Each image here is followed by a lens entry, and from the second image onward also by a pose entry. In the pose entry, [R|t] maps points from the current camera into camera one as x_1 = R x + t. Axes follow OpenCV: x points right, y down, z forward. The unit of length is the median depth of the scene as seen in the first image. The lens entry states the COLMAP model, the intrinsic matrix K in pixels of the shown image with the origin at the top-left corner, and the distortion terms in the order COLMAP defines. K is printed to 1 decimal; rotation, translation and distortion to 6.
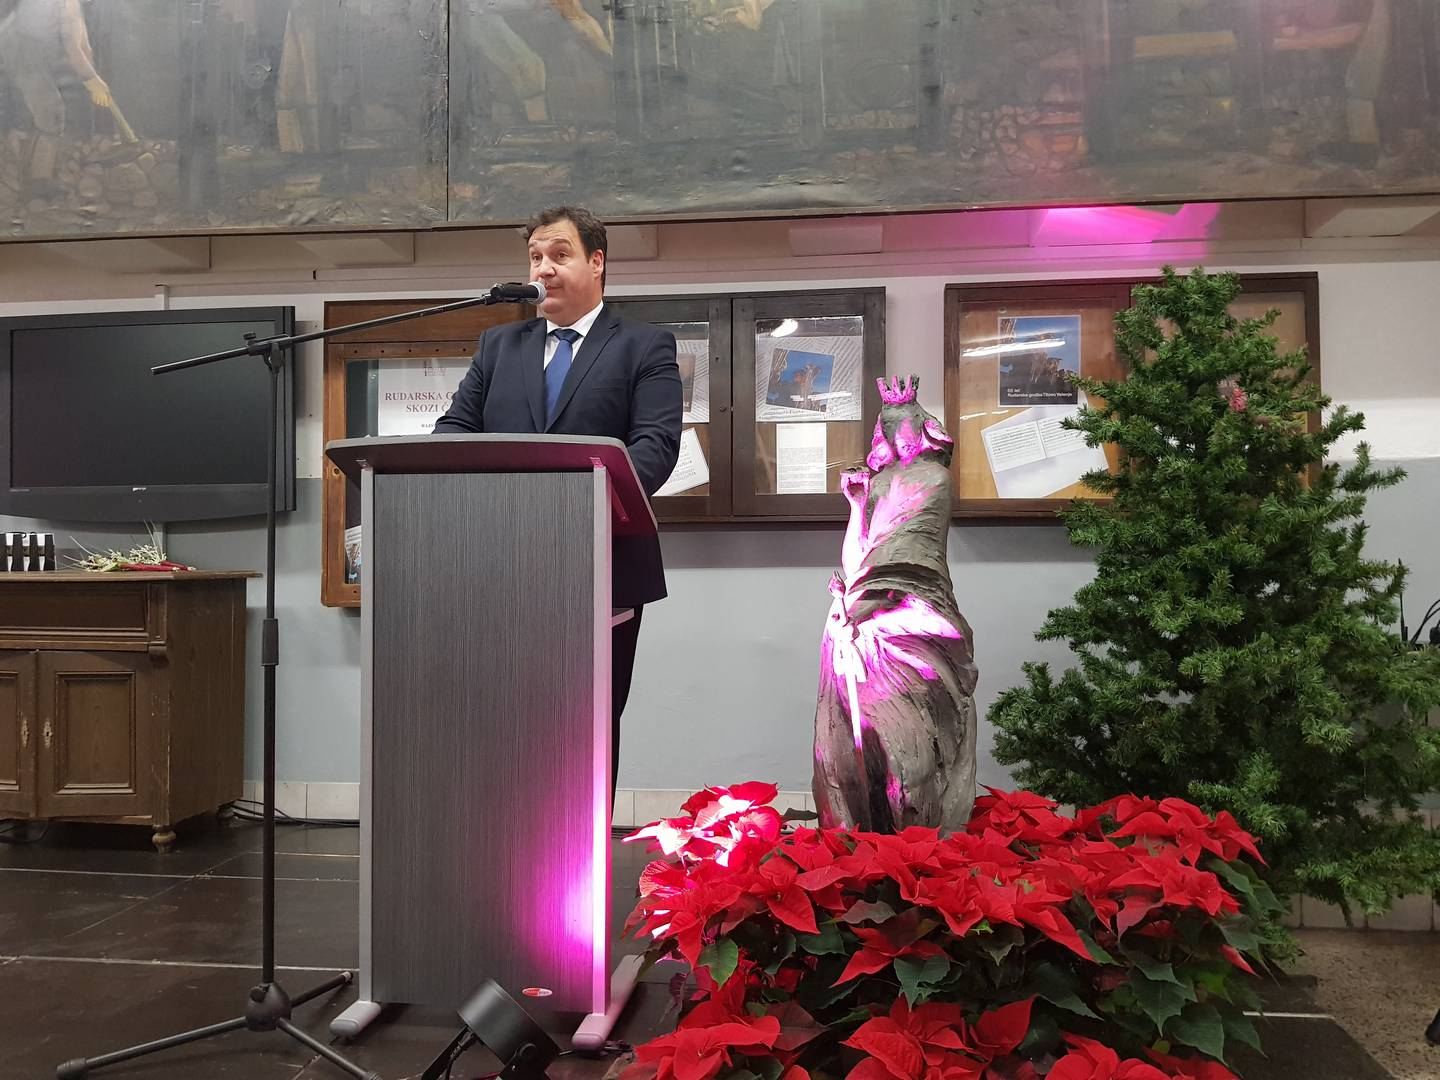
lens RADIAL K [[1169.2, 0, 746.1], [0, 1169.2, 550.9], [0, 0, 1]] dist [0.035466, -0.069850]
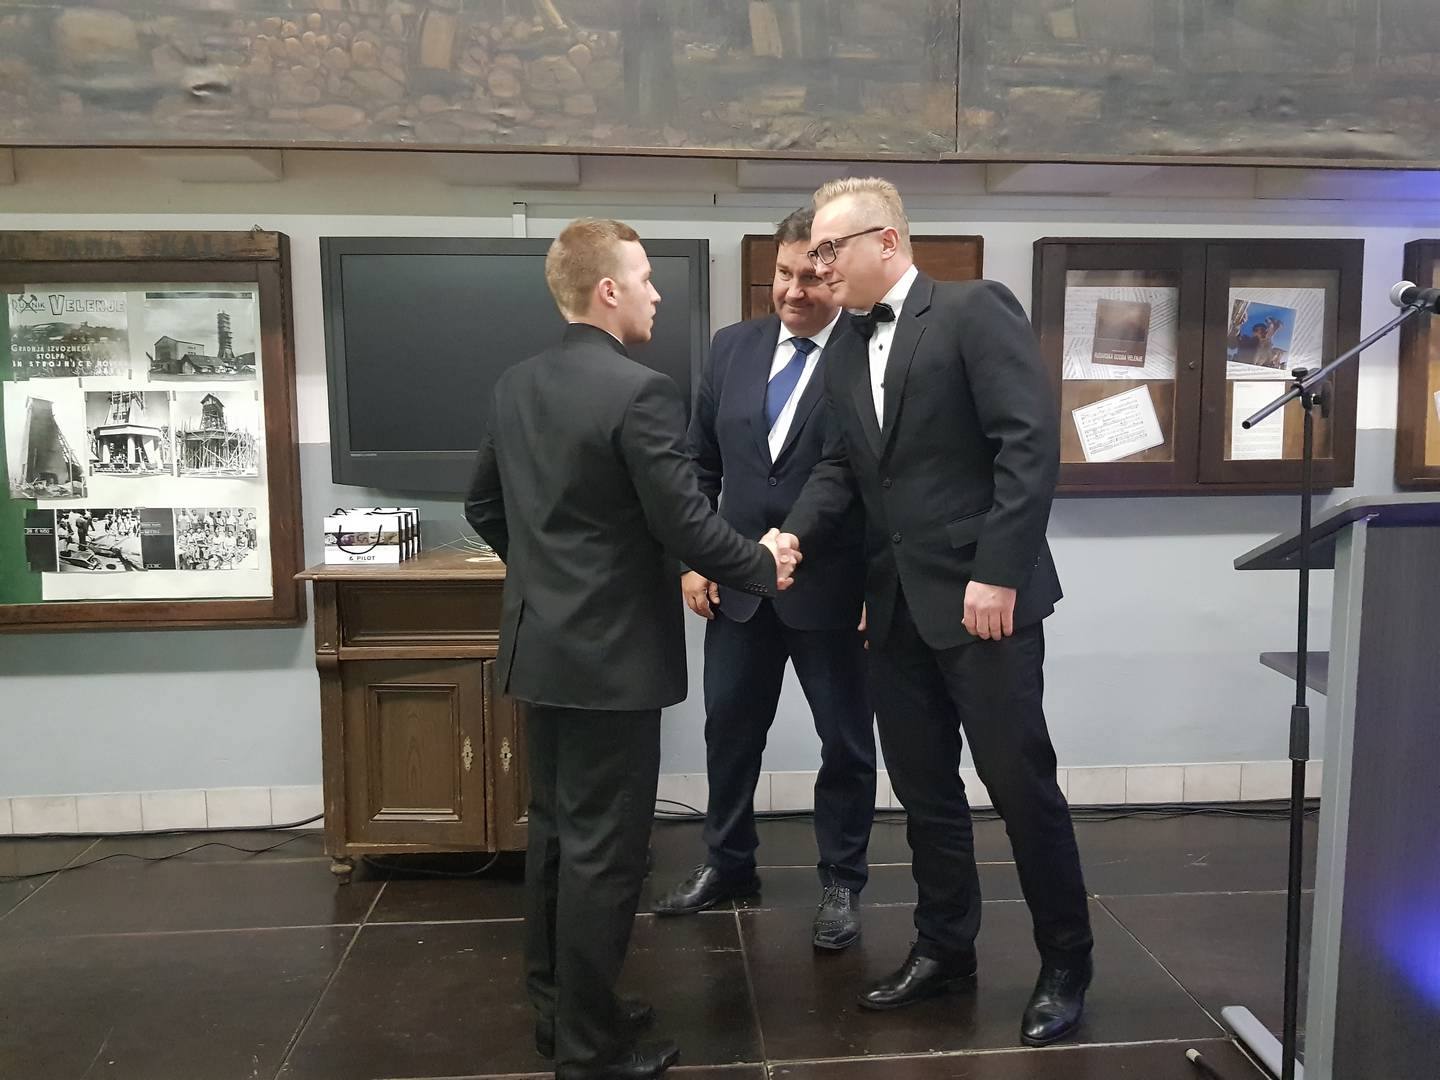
lens RADIAL K [[1169.2, 0, 746.1], [0, 1169.2, 550.9], [0, 0, 1]] dist [0.035466, -0.069850]
pose [[0.981508, -0.022342, 0.190111, -0.581412], [-0.002787, 0.991392, 0.130897, -0.104557], [-0.191399, -0.129006, 0.972997, 0.155629]]
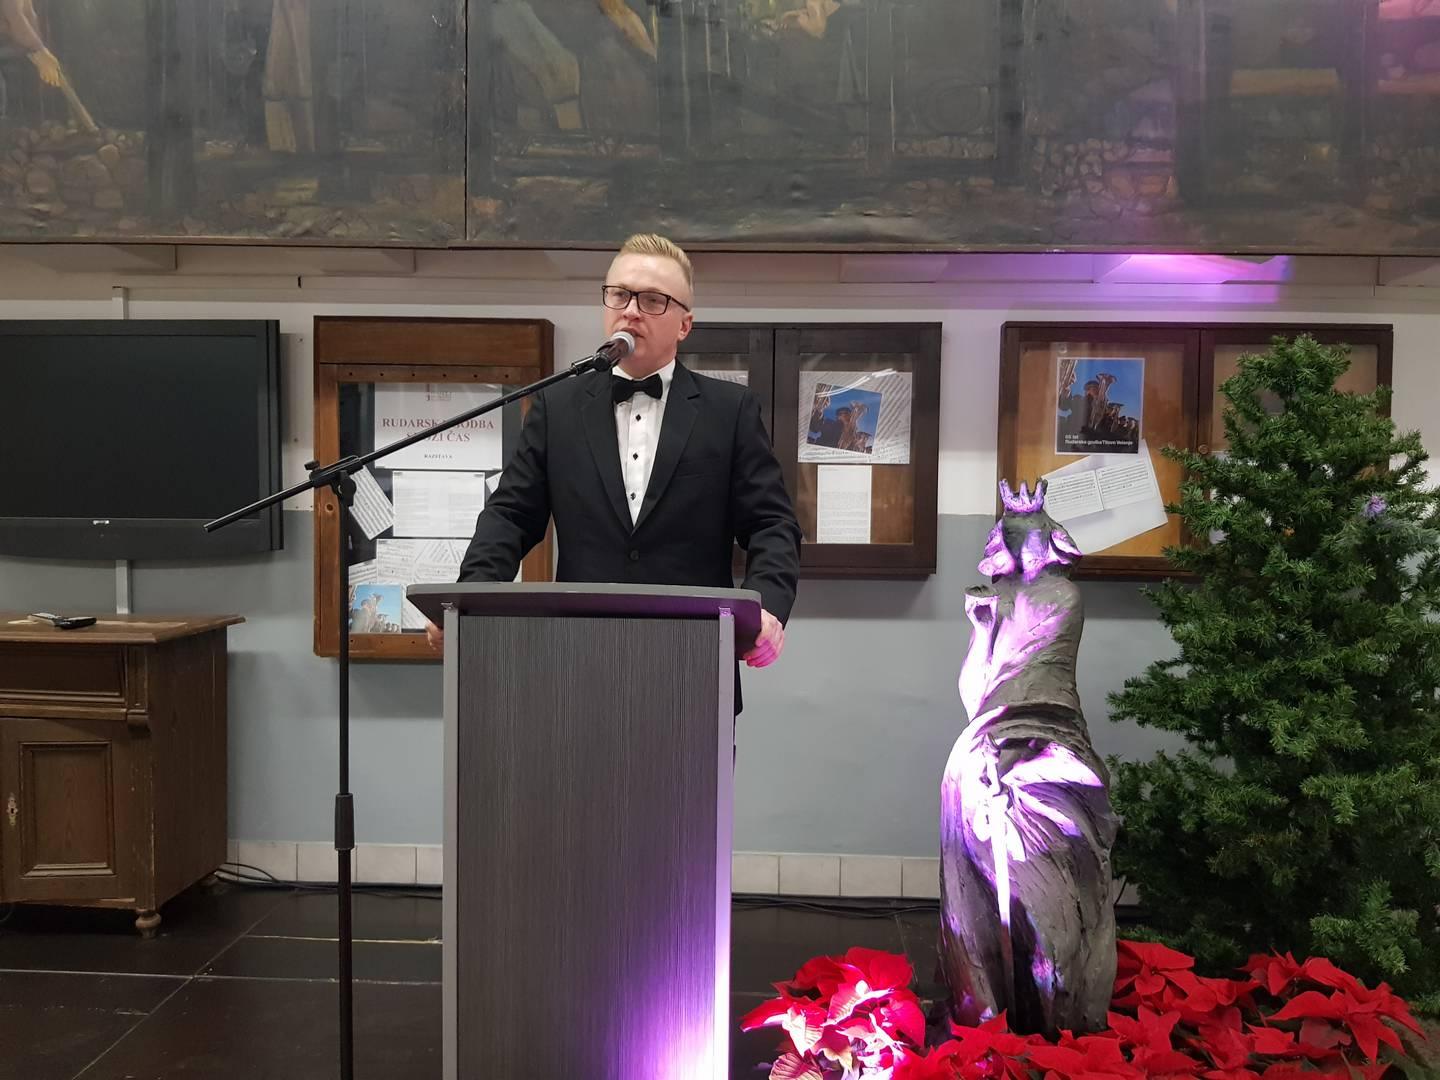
lens RADIAL K [[1163.9, 0, 752.6], [0, 1163.9, 558.5], [0, 0, 1]] dist [0.017052, -0.043733]
pose [[0.996387, 0.011273, 0.084183, -0.110867], [-0.017406, 0.997218, 0.072477, -0.109339], [-0.083131, -0.073681, 0.993811, 0.089644]]
